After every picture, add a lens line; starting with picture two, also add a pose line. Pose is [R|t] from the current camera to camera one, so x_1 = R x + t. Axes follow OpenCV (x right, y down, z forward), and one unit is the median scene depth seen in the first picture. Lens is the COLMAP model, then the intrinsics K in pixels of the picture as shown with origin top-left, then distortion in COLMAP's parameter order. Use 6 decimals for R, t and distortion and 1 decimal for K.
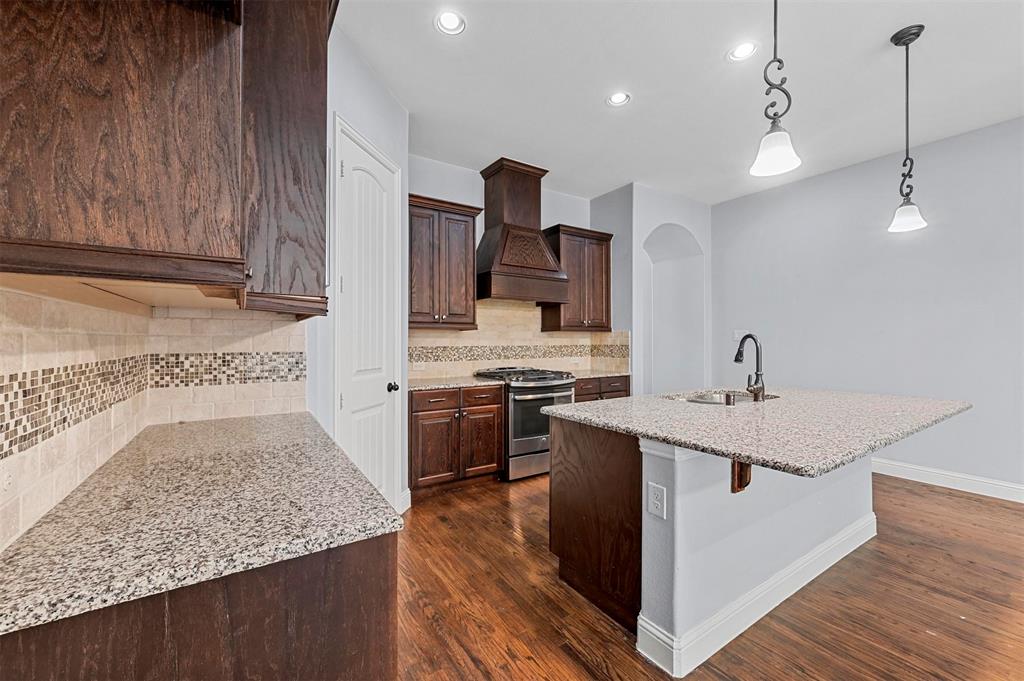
lens RADIAL K [[407.0, 0, 507.0], [0, 407.0, 340.2], [0, 0, 1]] dist [0.000067, -0.000144]
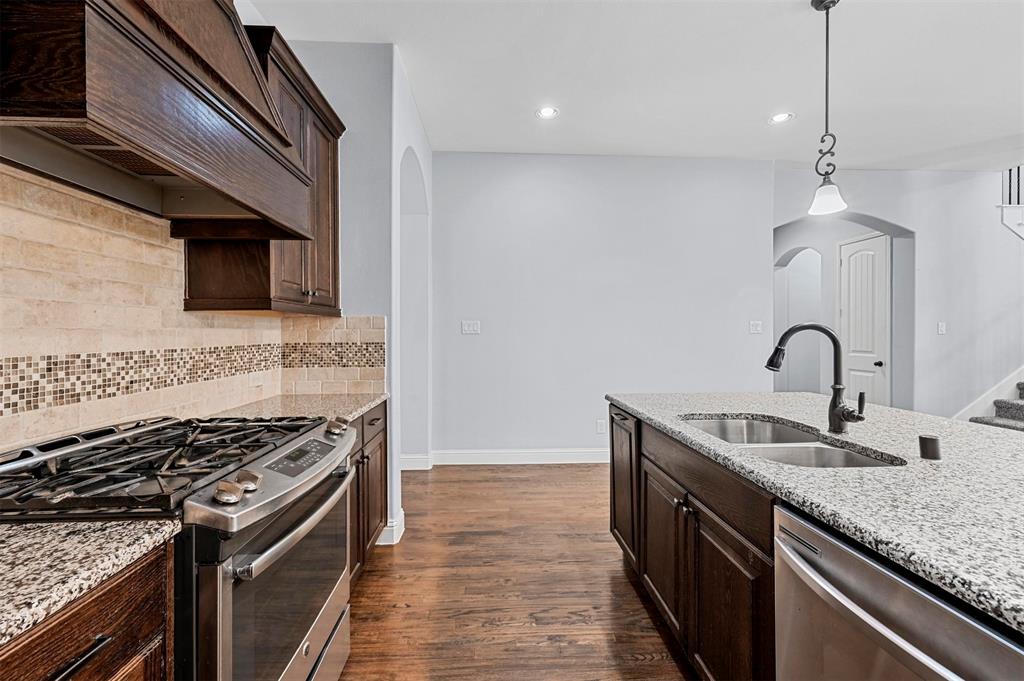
lens RADIAL K [[407.0, 0, 509.0], [0, 407.0, 333.7], [0, 0, 1]] dist [0.000067, -0.000144]
pose [[0.501029, -0.002207, 0.865427, -0.095940], [0.002033, 0.999997, 0.001373, -0.000220], [-0.865428, 0.001071, 0.501032, 0.657736]]
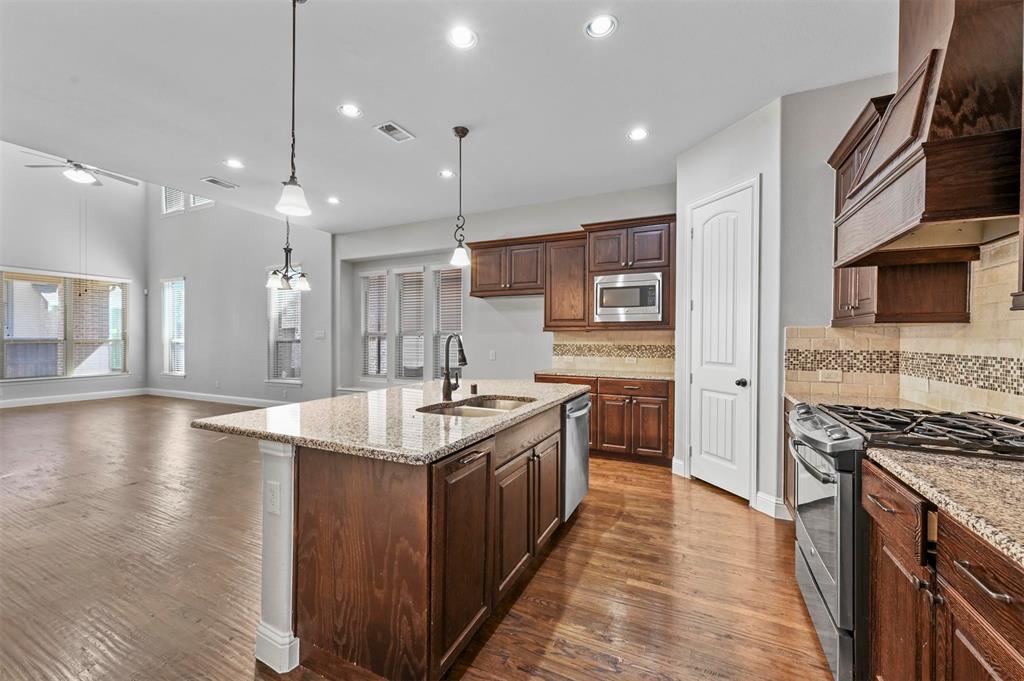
lens RADIAL K [[407.0, 0, 508.1], [0, 407.0, 338.9], [0, 0, 1]] dist [0.000067, -0.000144]
pose [[-0.850807, -0.003864, -0.525464, 0.597004], [-0.005929, 0.999980, 0.002247, -0.002157], [0.525445, 0.005027, -0.850813, 1.132278]]
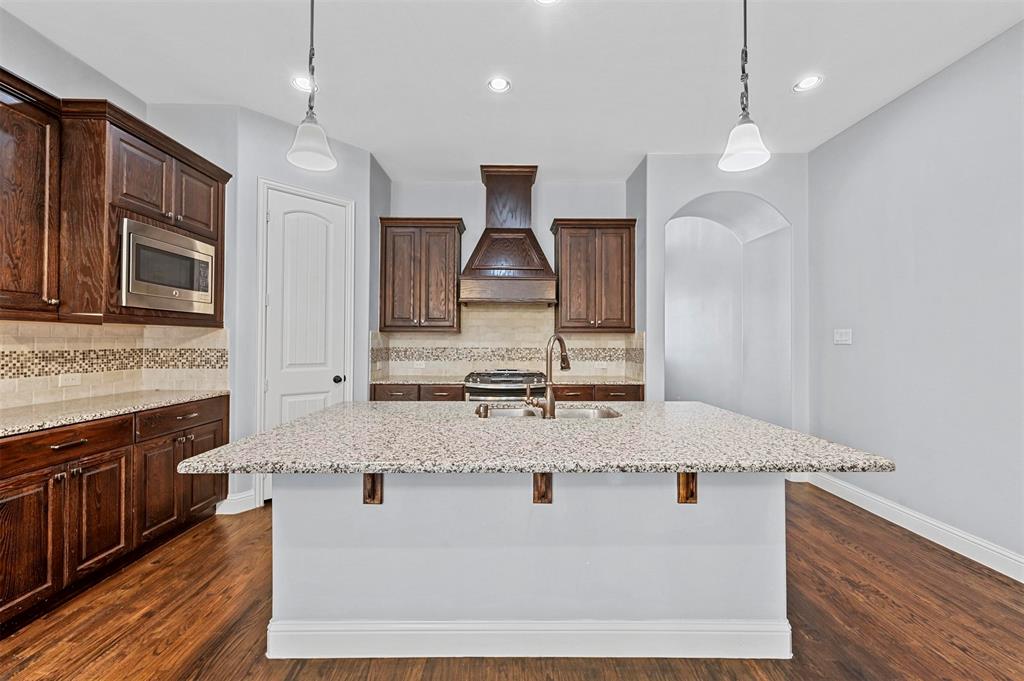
lens RADIAL K [[407.0, 0, 509.0], [0, 407.0, 339.1], [0, 0, 1]] dist [0.000067, -0.000144]
pose [[0.844291, -0.002119, -0.535881, 0.576913], [-0.003799, 0.999943, -0.009939, 0.002240], [0.535872, 0.010427, 0.844235, 0.162667]]
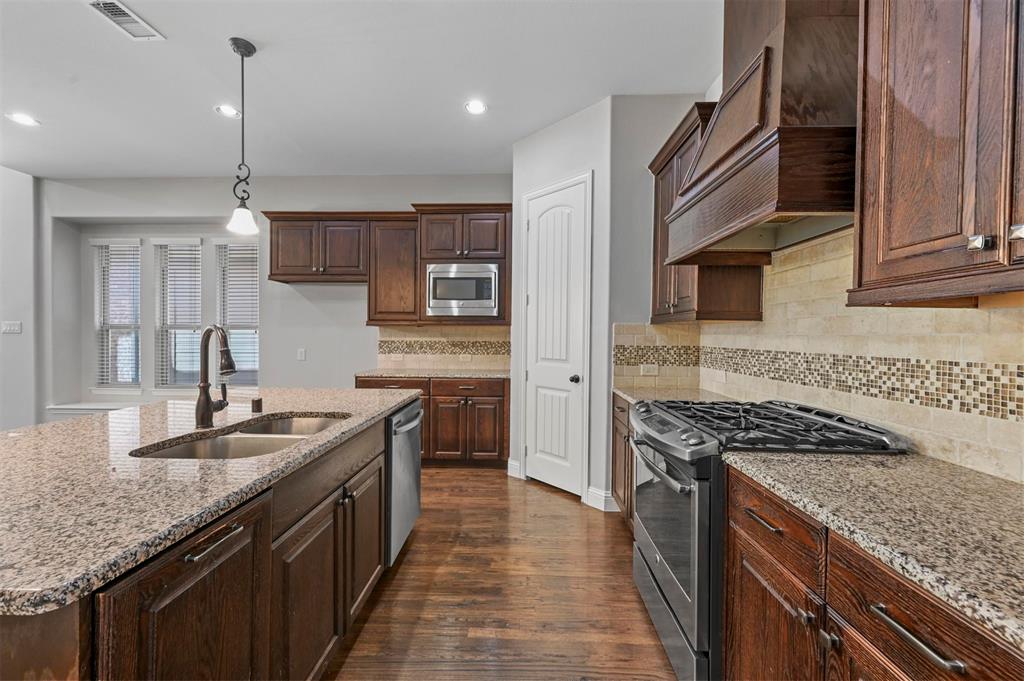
lens RADIAL K [[407.0, 0, 509.0], [0, 407.0, 338.6], [0, 0, 1]] dist [0.000067, -0.000144]
pose [[-0.569395, 0.001940, -0.822062, 0.514702], [-0.008842, 0.999925, 0.008484, -0.001616], [0.822017, 0.012099, -0.569335, 1.041618]]
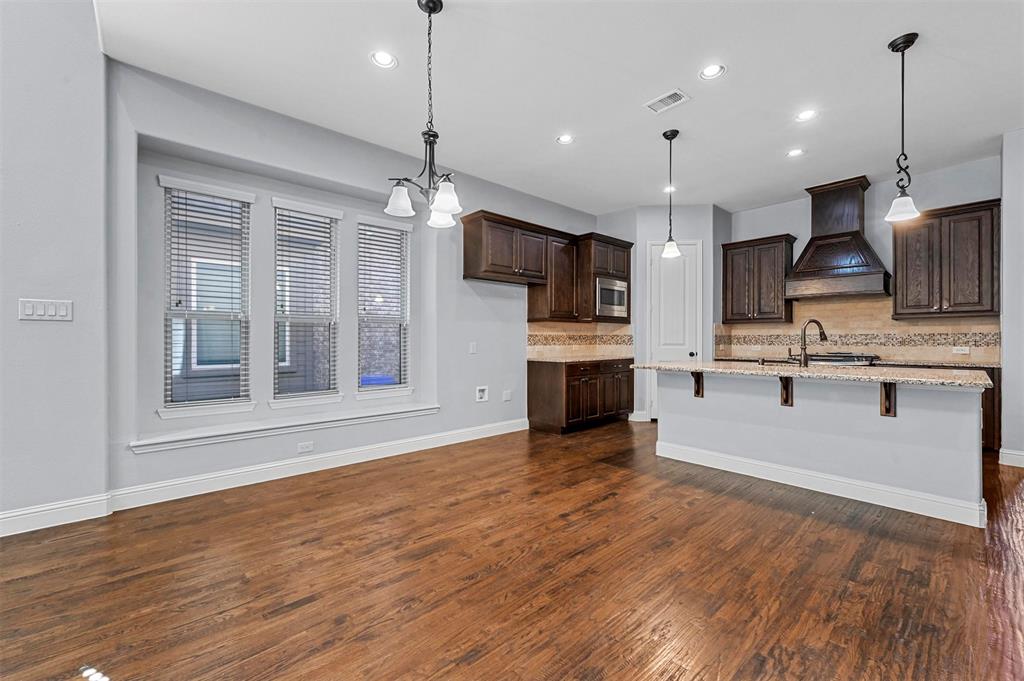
lens RADIAL K [[407.0, 0, 507.2], [0, 407.0, 338.4], [0, 0, 1]] dist [0.000067, -0.000144]
pose [[0.143468, -0.003702, -0.989648, 1.091315], [-0.001092, 0.999992, -0.003899, 0.033494], [0.989654, 0.001640, 0.143463, -0.125052]]
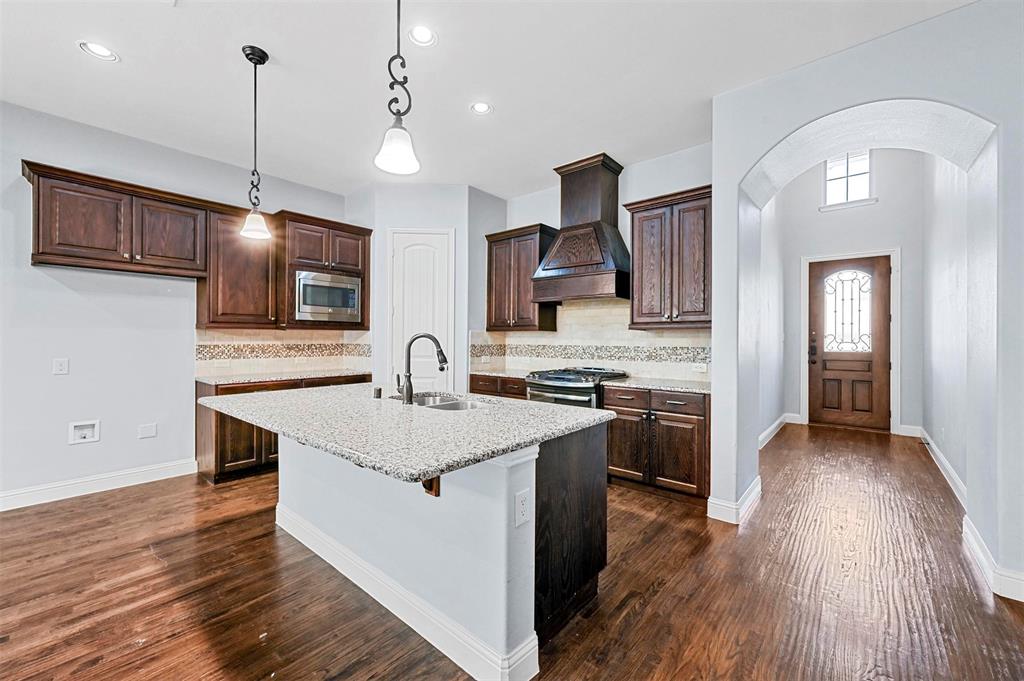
lens RADIAL K [[407.0, 0, 507.8], [0, 407.0, 339.7], [0, 0, 1]] dist [0.000067, -0.000144]
pose [[0.283724, 0.002049, -0.958904, 0.937556], [-0.004963, 0.999987, 0.000668, -0.000399], [0.958893, 0.004570, 0.283731, 0.557122]]
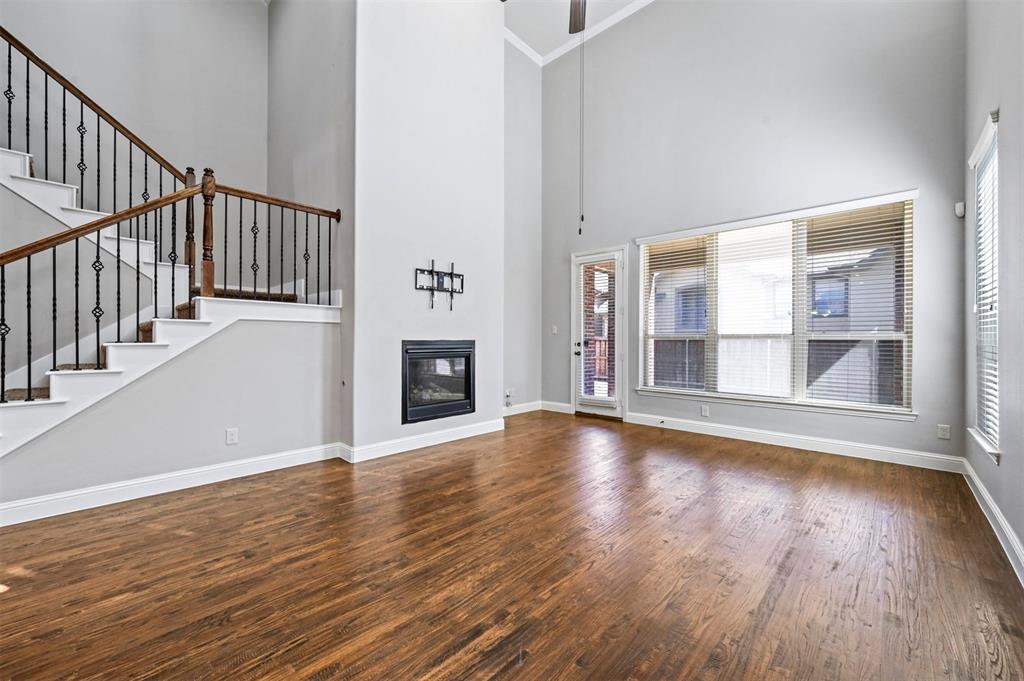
lens RADIAL K [[407.0, 0, 509.6], [0, 407.0, 339.3], [0, 0, 1]] dist [0.000067, -0.000144]
pose [[-0.249640, -0.002980, 0.968334, 0.514086], [-0.000342, 0.999995, 0.002989, 0.031892], [-0.968339, 0.000415, -0.249640, -0.750943]]
